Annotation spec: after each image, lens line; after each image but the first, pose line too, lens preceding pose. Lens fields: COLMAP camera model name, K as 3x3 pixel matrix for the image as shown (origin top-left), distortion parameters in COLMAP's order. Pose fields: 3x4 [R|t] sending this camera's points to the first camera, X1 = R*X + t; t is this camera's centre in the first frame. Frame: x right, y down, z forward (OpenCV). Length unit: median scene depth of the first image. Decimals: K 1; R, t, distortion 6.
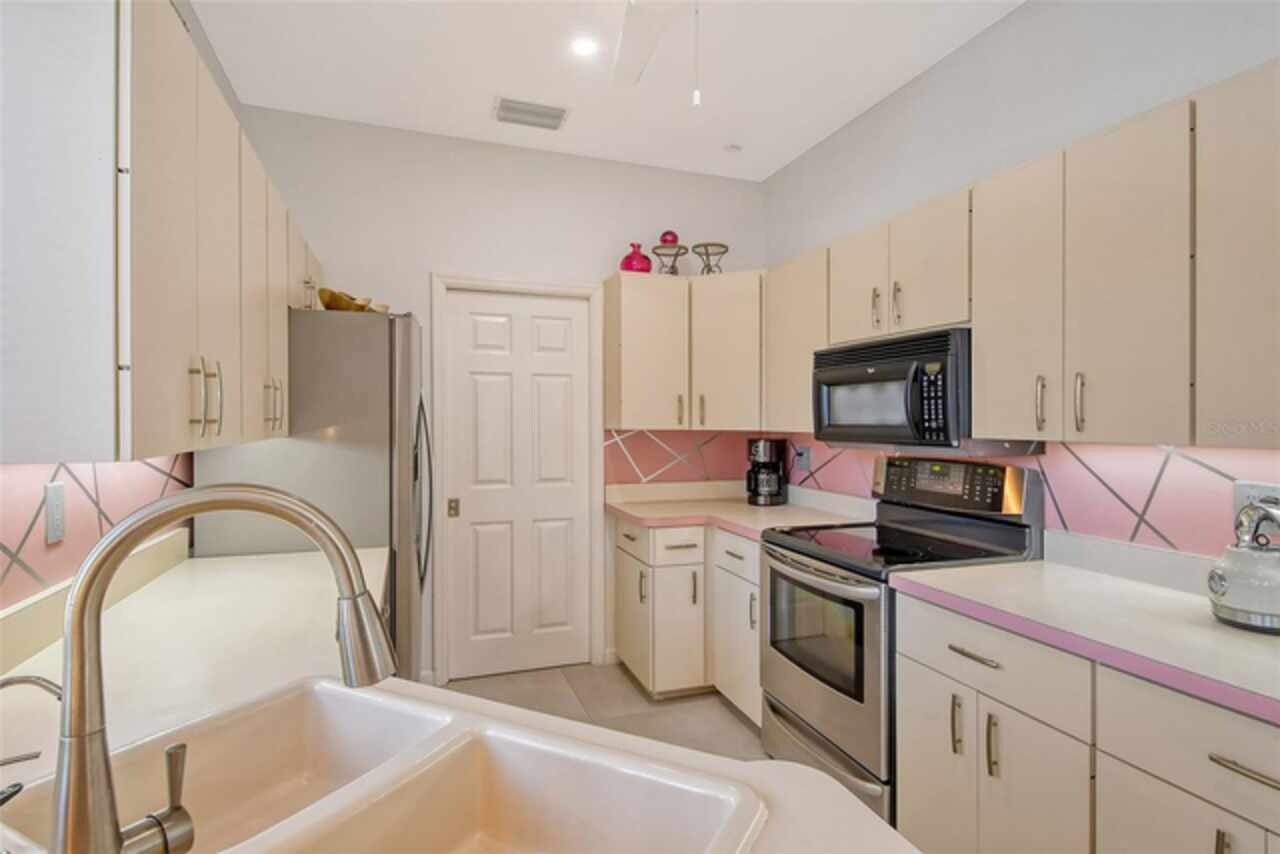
lens RADIAL K [[672.9, 0, 656.6], [0, 672.9, 430.2], [0, 0, 1]] dist [0.032867, -0.027486]
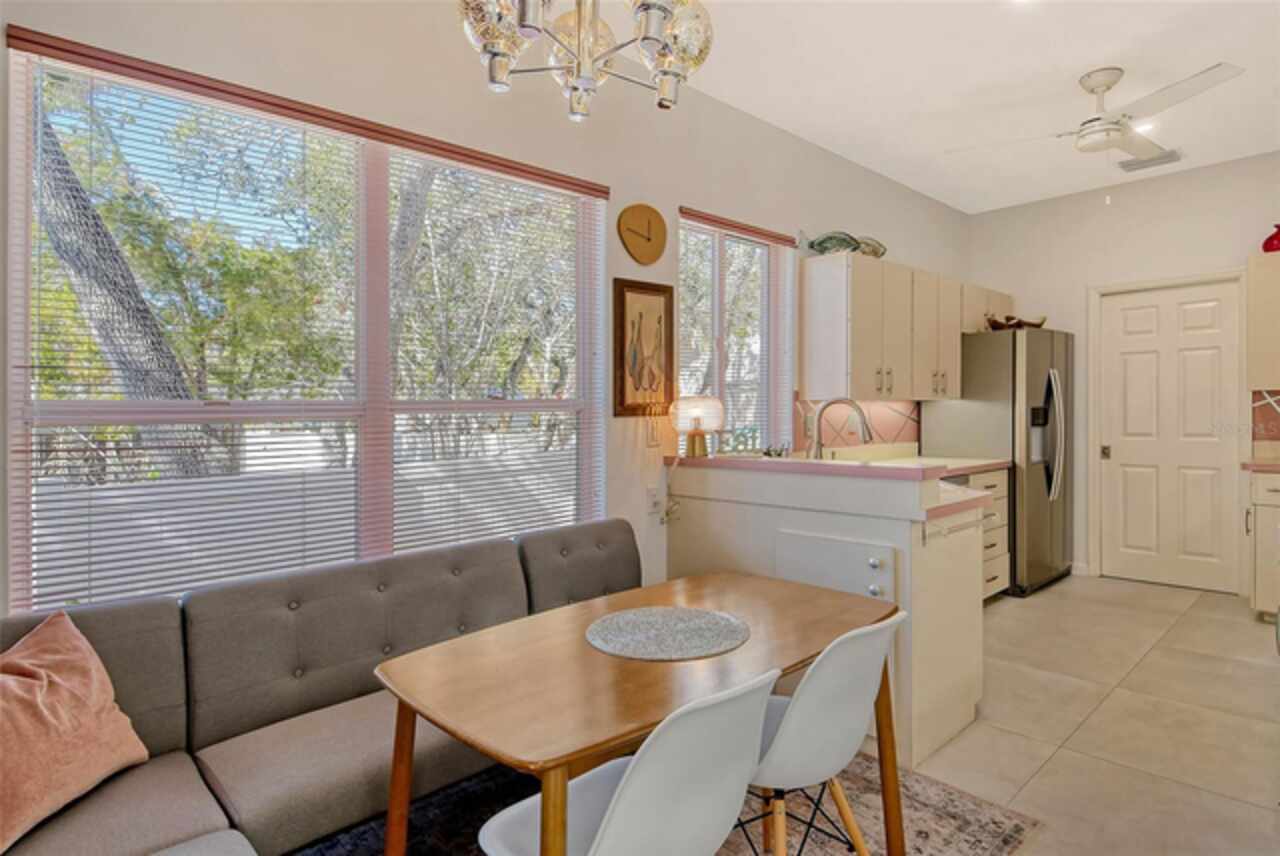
lens RADIAL K [[672.9, 0, 656.6], [0, 672.9, 431.2], [0, 0, 1]] dist [0.032867, -0.027486]
pose [[0.400406, 0.015452, -0.916208, 0.598936], [0.004952, 0.999807, 0.019026, 0.039505], [0.916325, -0.012155, 0.400252, -0.399736]]
